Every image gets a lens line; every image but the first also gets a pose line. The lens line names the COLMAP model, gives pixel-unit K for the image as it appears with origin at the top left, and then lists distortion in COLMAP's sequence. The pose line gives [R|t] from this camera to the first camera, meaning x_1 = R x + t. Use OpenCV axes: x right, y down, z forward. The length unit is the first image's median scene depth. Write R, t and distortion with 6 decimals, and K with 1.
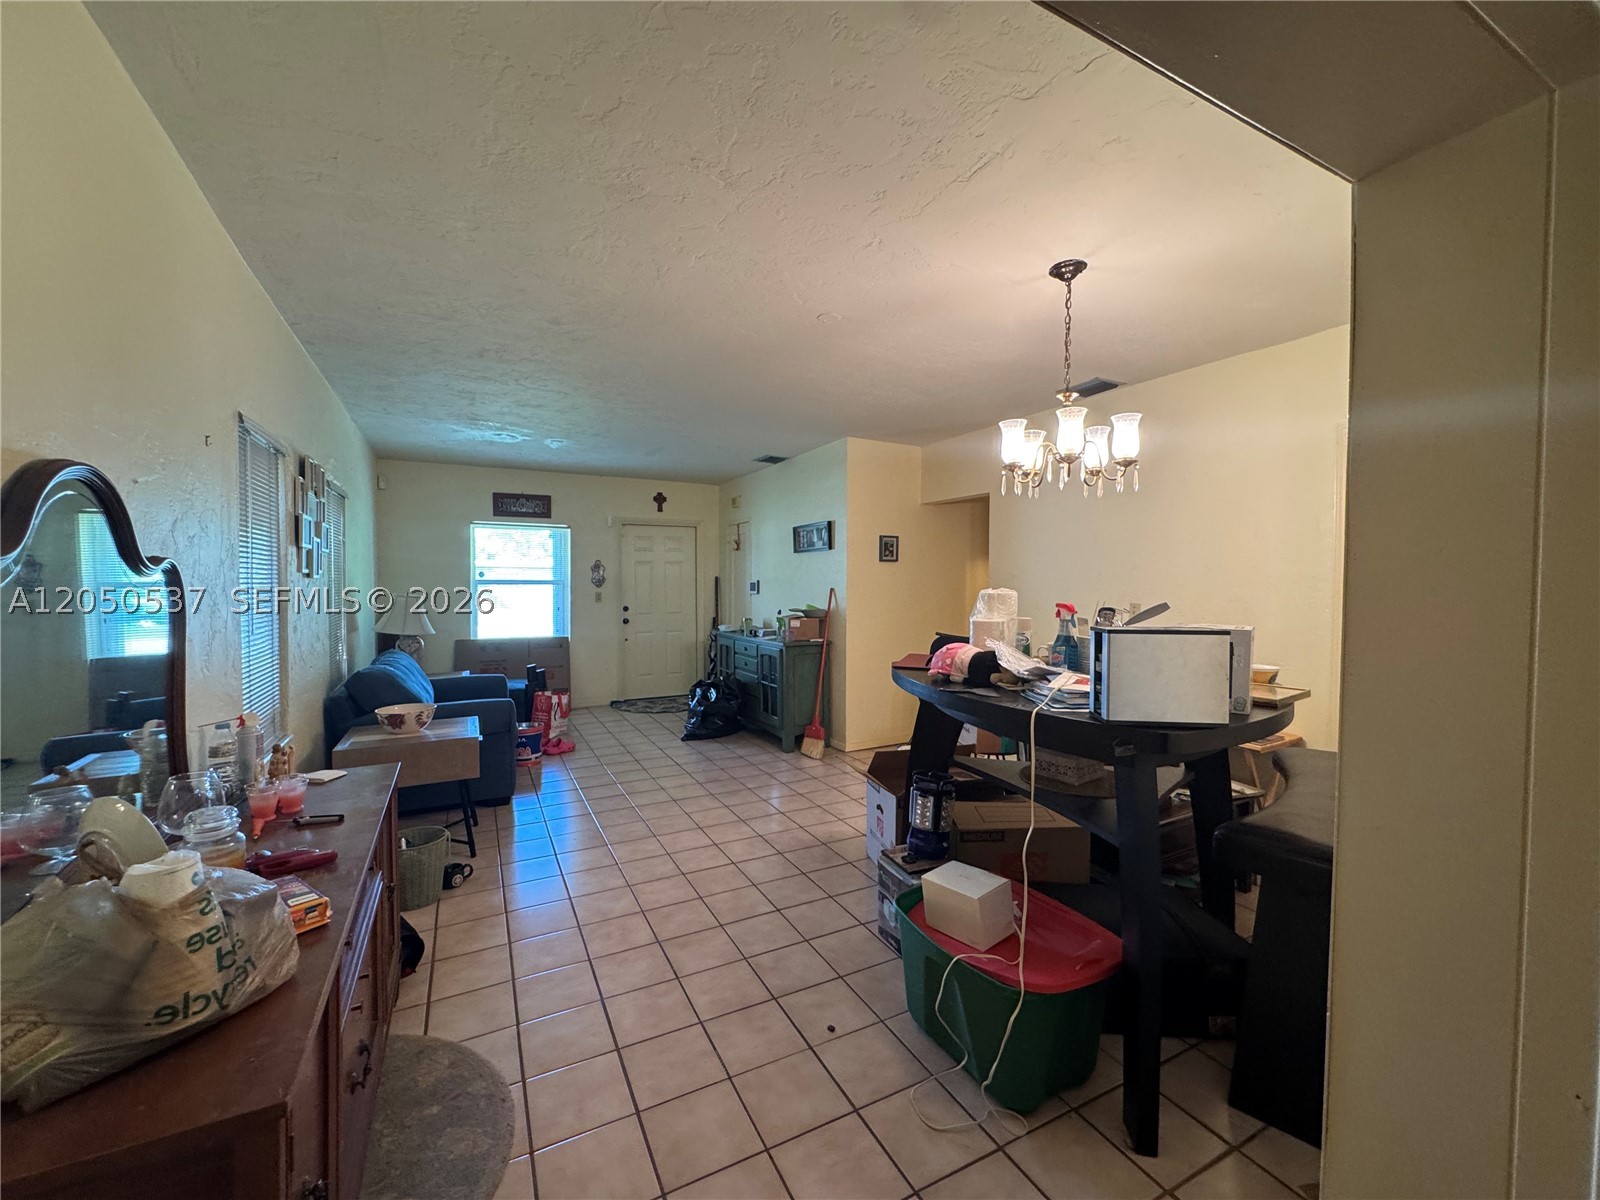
lens RADIAL K [[641.8, 0, 800.0], [0, 641.8, 600.0], [0, 0, 1]] dist [-0.015461, -0.000083]
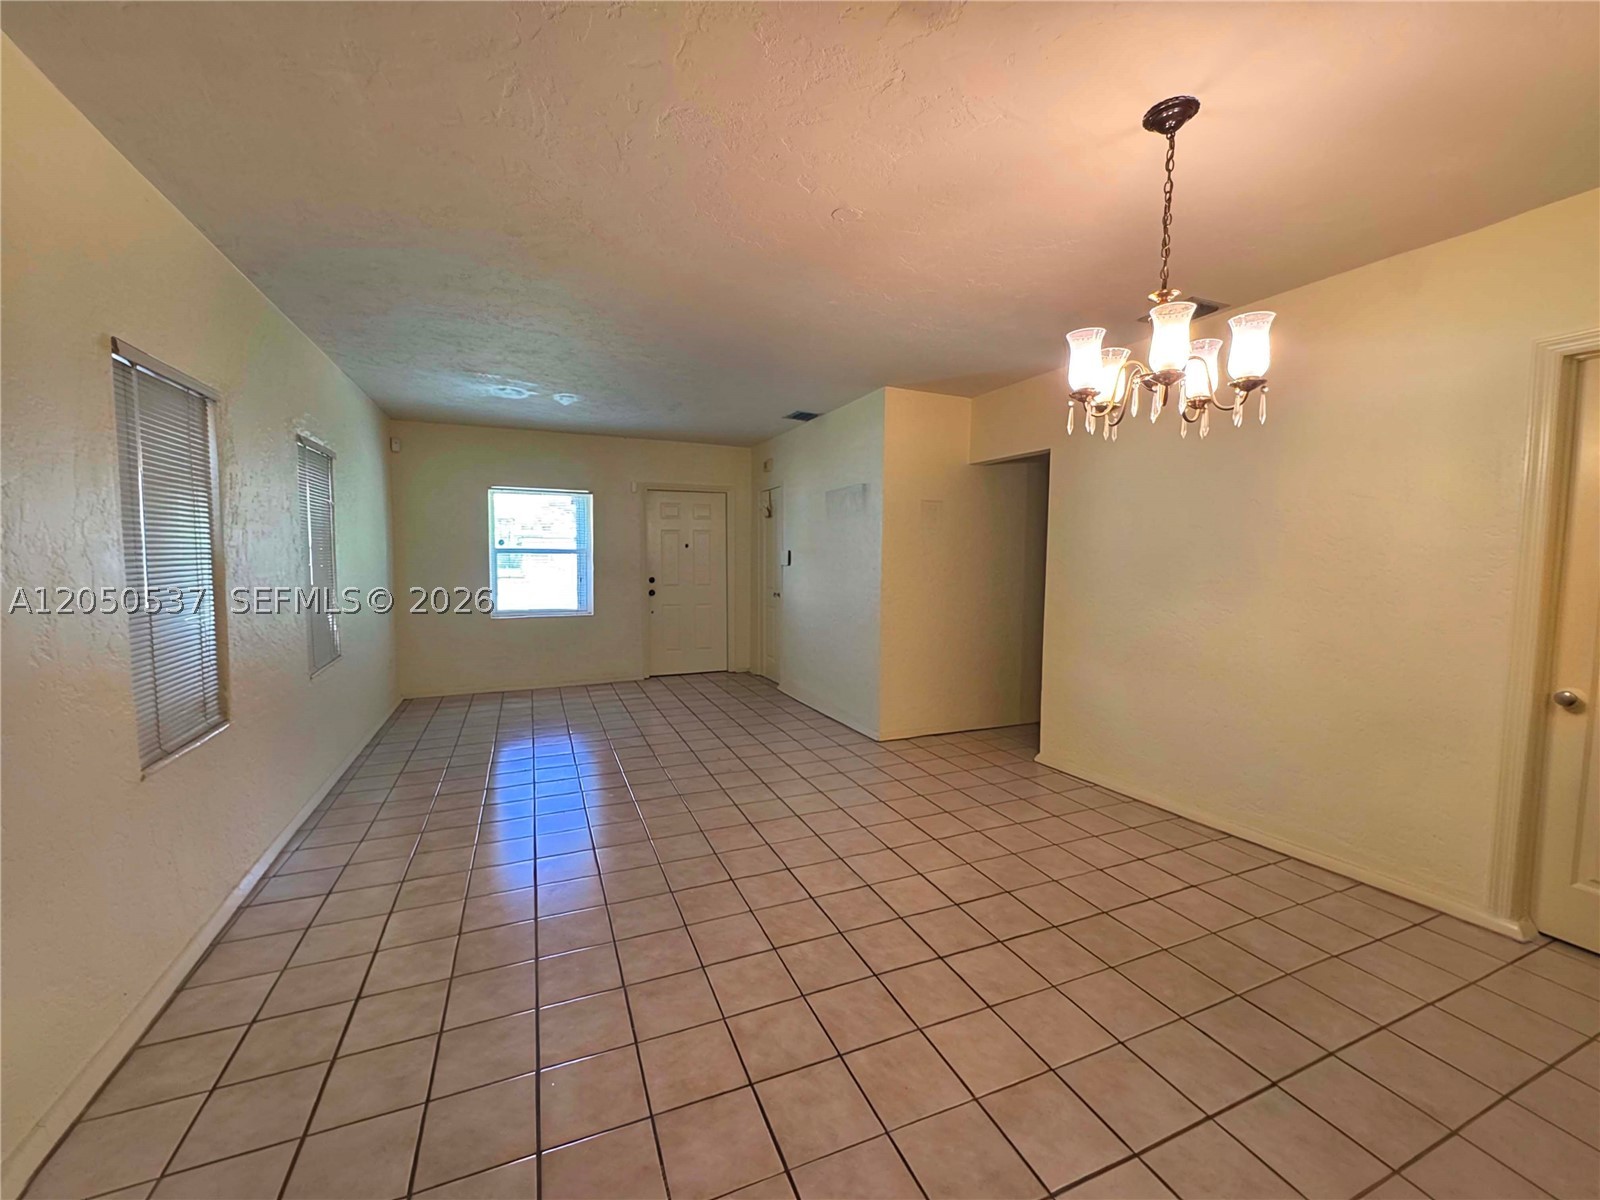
lens RADIAL K [[641.6, 0, 796.8], [0, 641.6, 594.3], [0, 0, 1]] dist [-0.003880, -0.000211]
pose [[0.996383, 0.012080, -0.084119, 0.061946], [-0.009162, 0.999346, 0.034988, -0.000206], [0.084486, -0.034091, 0.995841, 0.210189]]
